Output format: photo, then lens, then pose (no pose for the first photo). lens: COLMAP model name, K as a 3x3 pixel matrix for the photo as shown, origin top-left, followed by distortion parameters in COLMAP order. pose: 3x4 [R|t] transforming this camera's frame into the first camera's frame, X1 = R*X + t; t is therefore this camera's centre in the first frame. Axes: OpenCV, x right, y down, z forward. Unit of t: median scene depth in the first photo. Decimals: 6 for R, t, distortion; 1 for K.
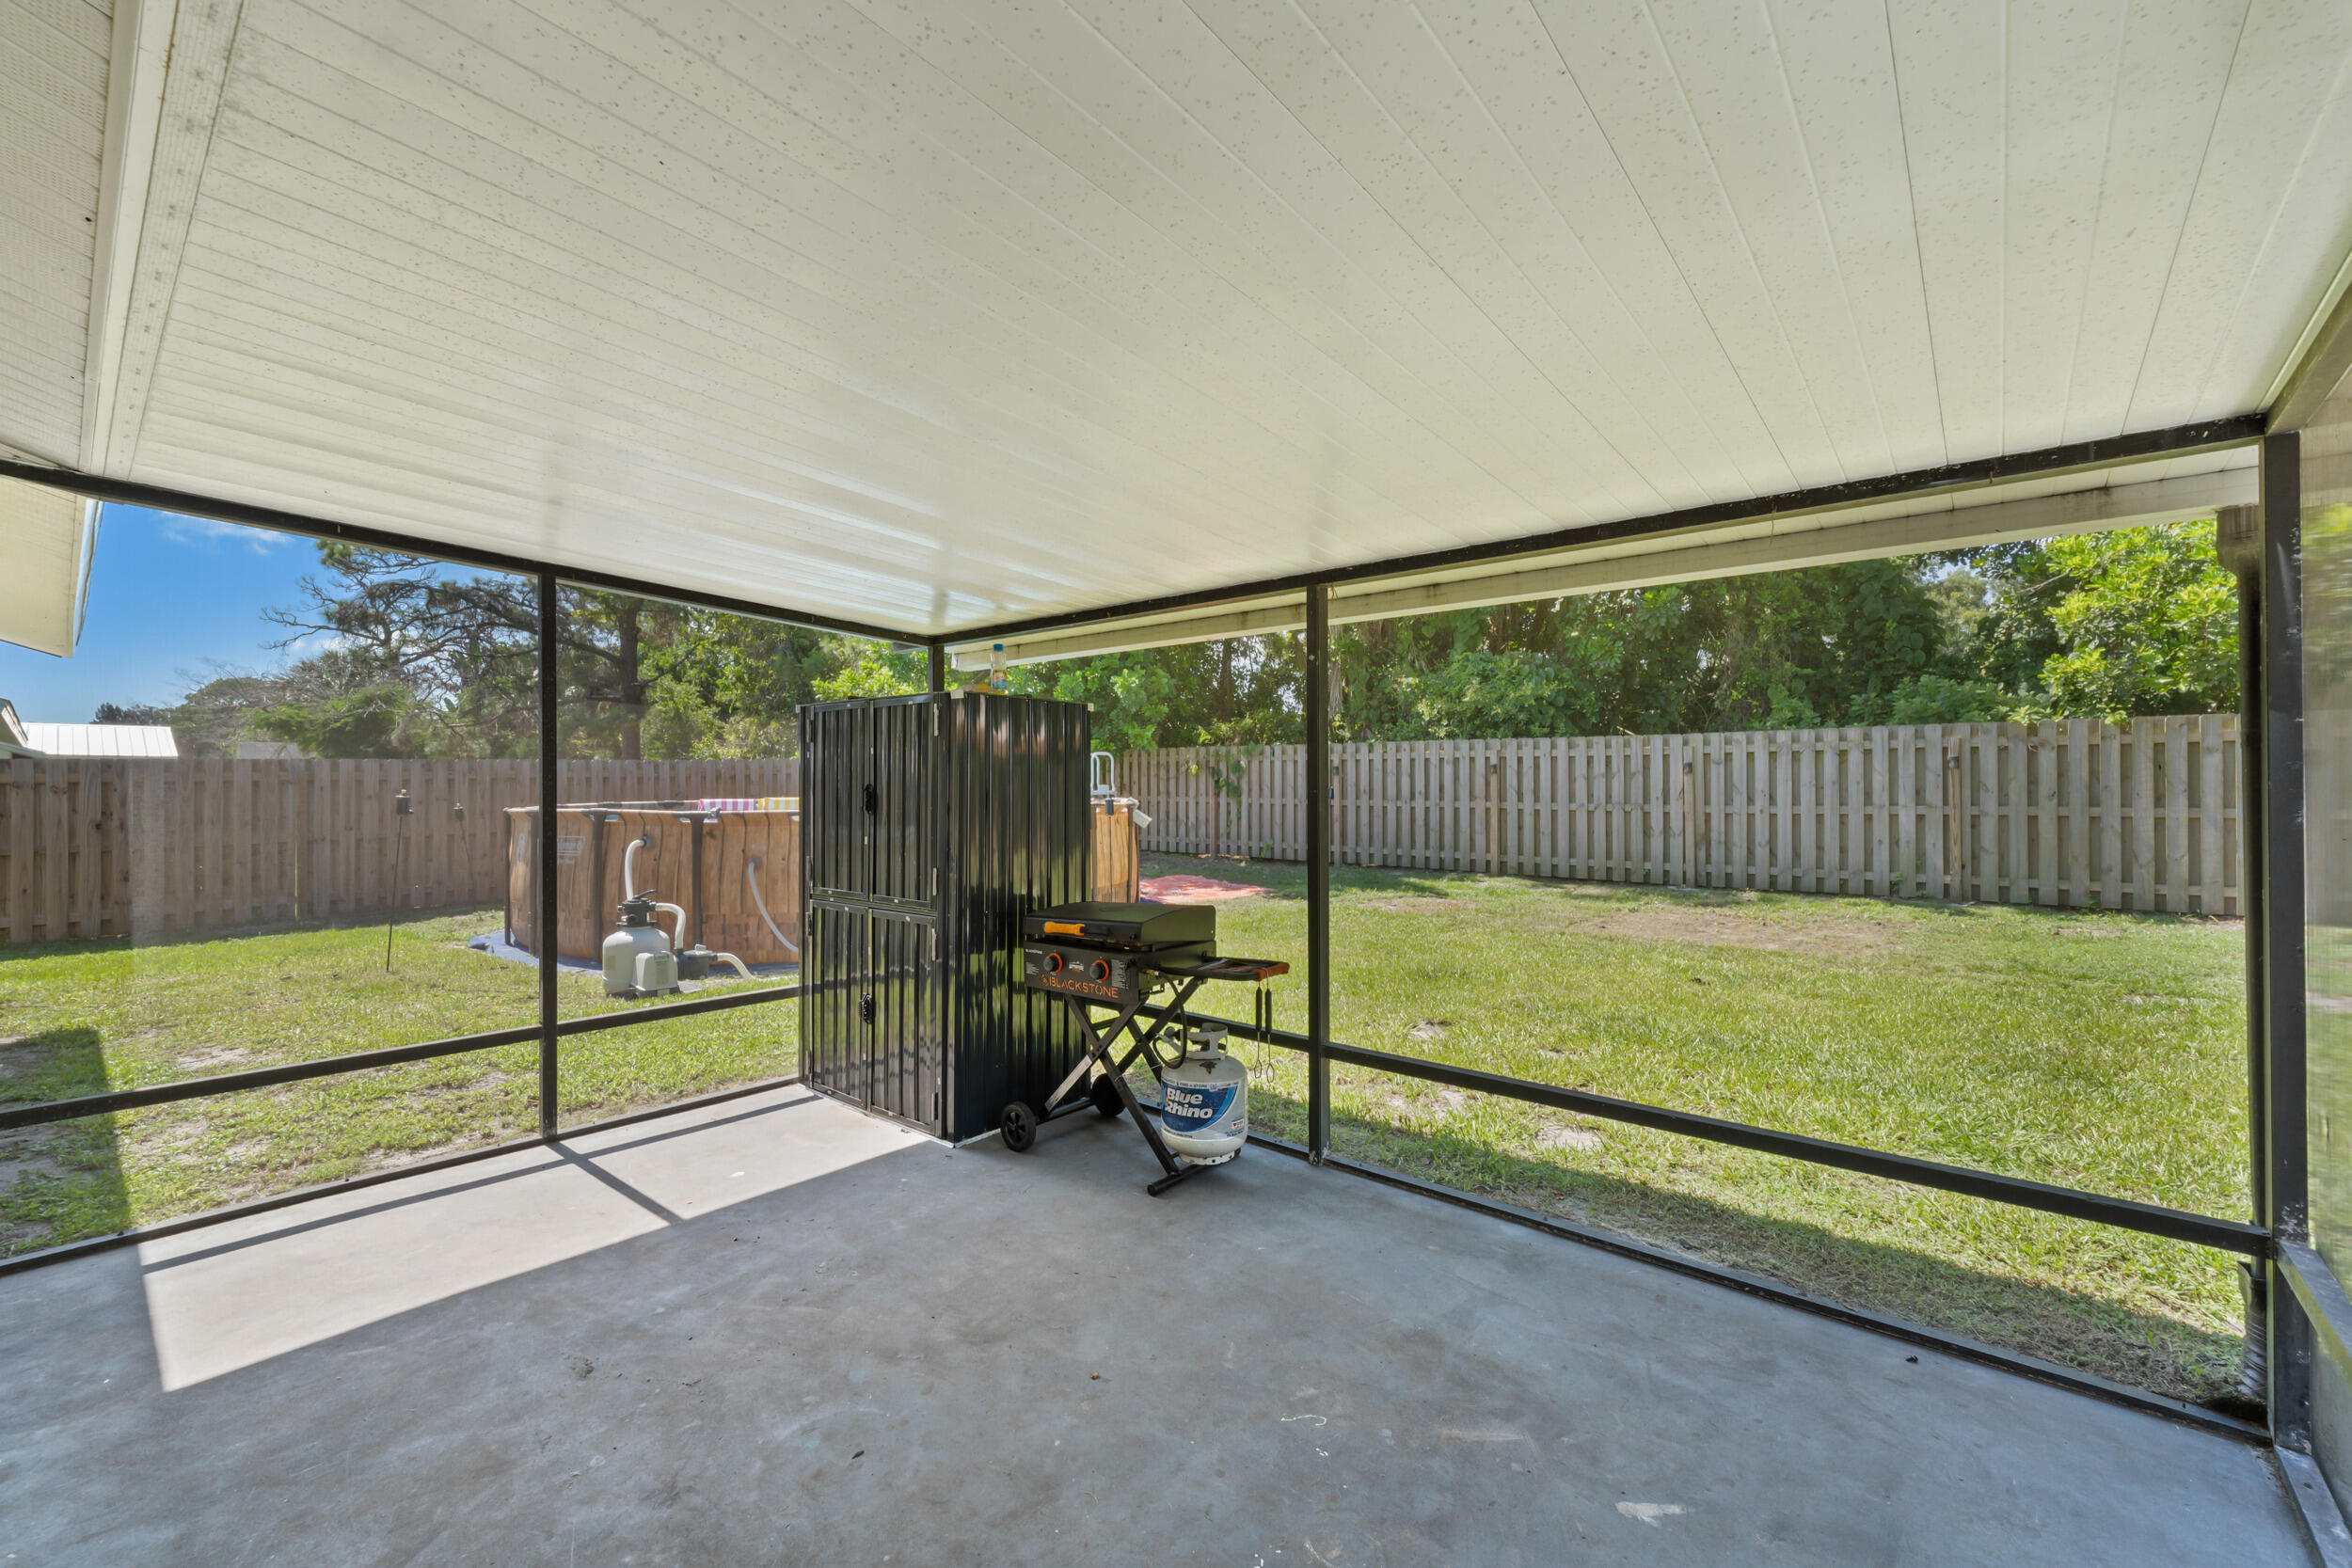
lens RADIAL K [[956.1, 0, 1179.9], [0, 956.1, 793.5], [0, 0, 1]] dist [-0.002767, 0.000788]
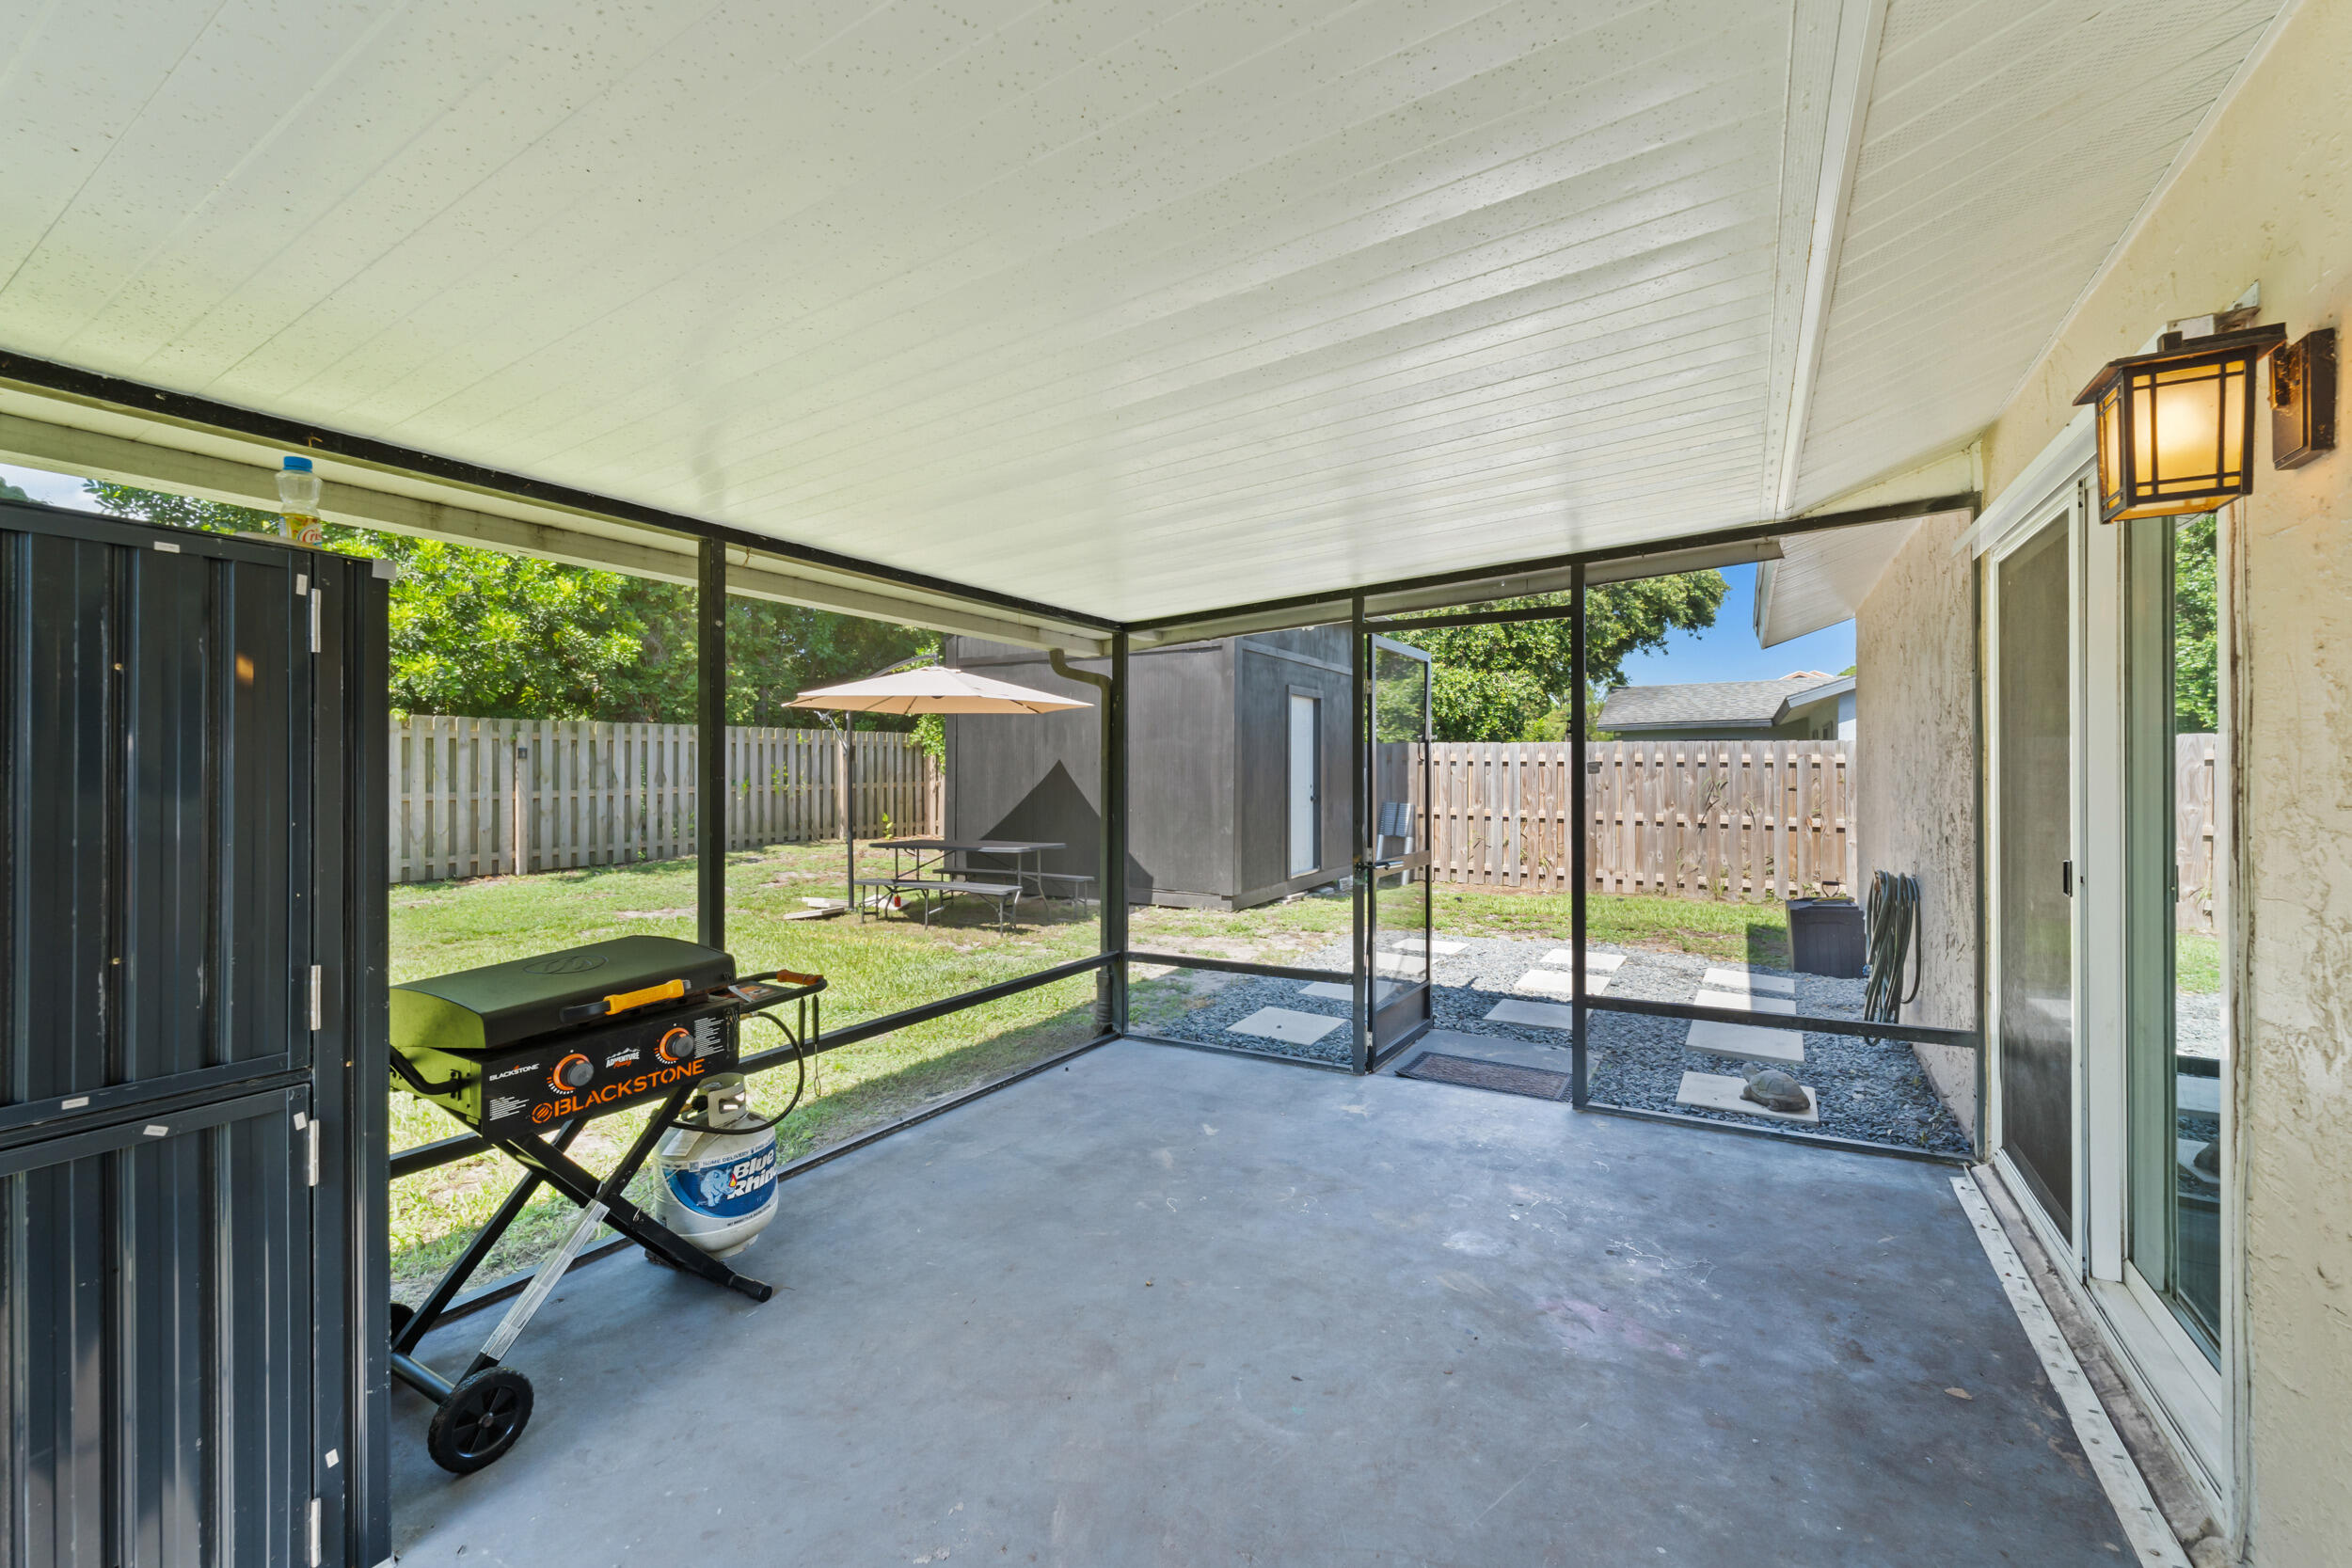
lens RADIAL K [[956.1, 0, 1177.6], [0, 956.1, 763.6], [0, 0, 1]] dist [-0.002767, 0.000788]
pose [[-0.169999, 0.009158, 0.985402, -0.814729], [0.011096, 0.999911, -0.007379, -0.003565], [-0.985382, 0.009680, -0.170085, 0.765872]]
